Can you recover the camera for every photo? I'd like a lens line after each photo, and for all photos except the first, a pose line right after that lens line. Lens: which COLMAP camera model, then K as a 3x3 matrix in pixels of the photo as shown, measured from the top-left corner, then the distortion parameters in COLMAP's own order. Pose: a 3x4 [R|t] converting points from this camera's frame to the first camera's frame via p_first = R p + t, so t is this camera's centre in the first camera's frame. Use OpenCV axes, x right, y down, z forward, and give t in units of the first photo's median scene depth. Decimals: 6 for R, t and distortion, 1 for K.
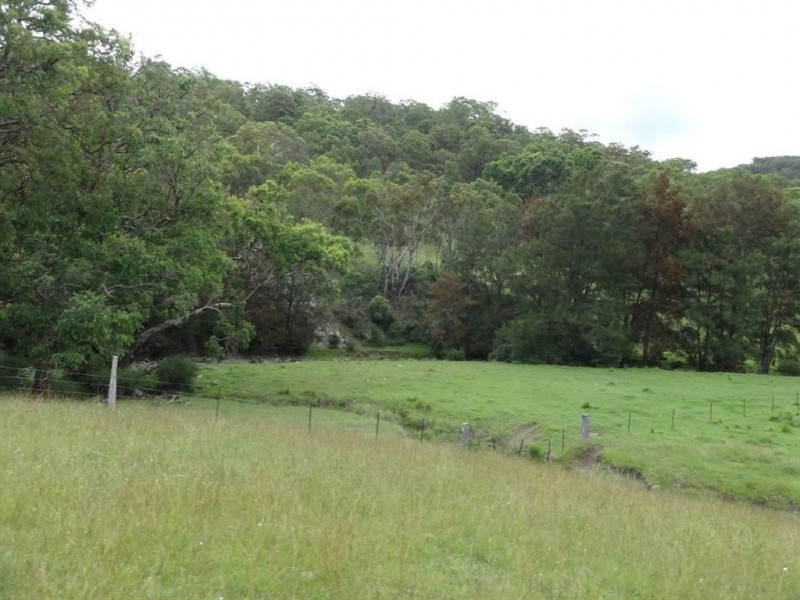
lens RADIAL K [[553.6, 0, 400.0], [0, 553.6, 300.0], [0, 0, 1]] dist [-0.011185, -0.002111]
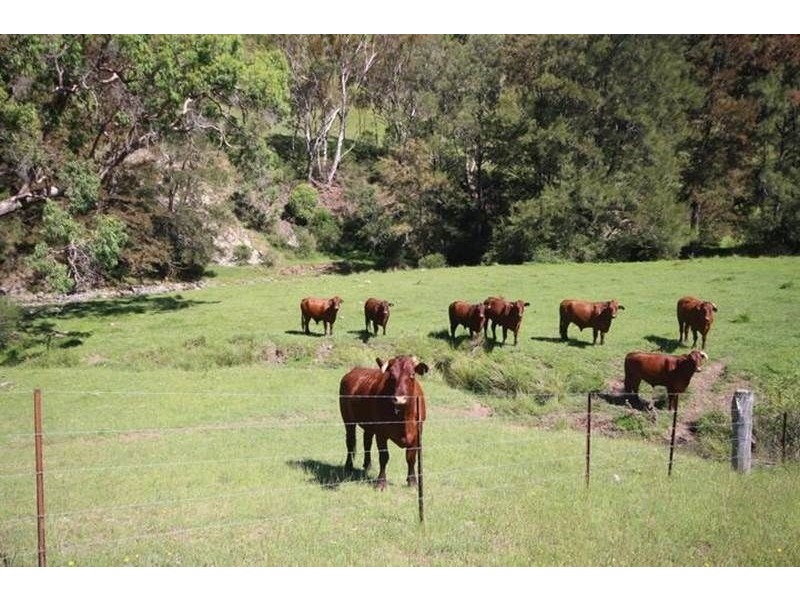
lens RADIAL K [[553.6, 0, 400.0], [0, 553.6, 300.0], [0, 0, 1]] dist [-0.011185, -0.002111]
pose [[0.969826, -0.086704, 0.227860, -0.093904], [0.051298, 0.986273, 0.156955, 0.033374], [-0.238341, -0.140530, 0.960960, 0.299050]]
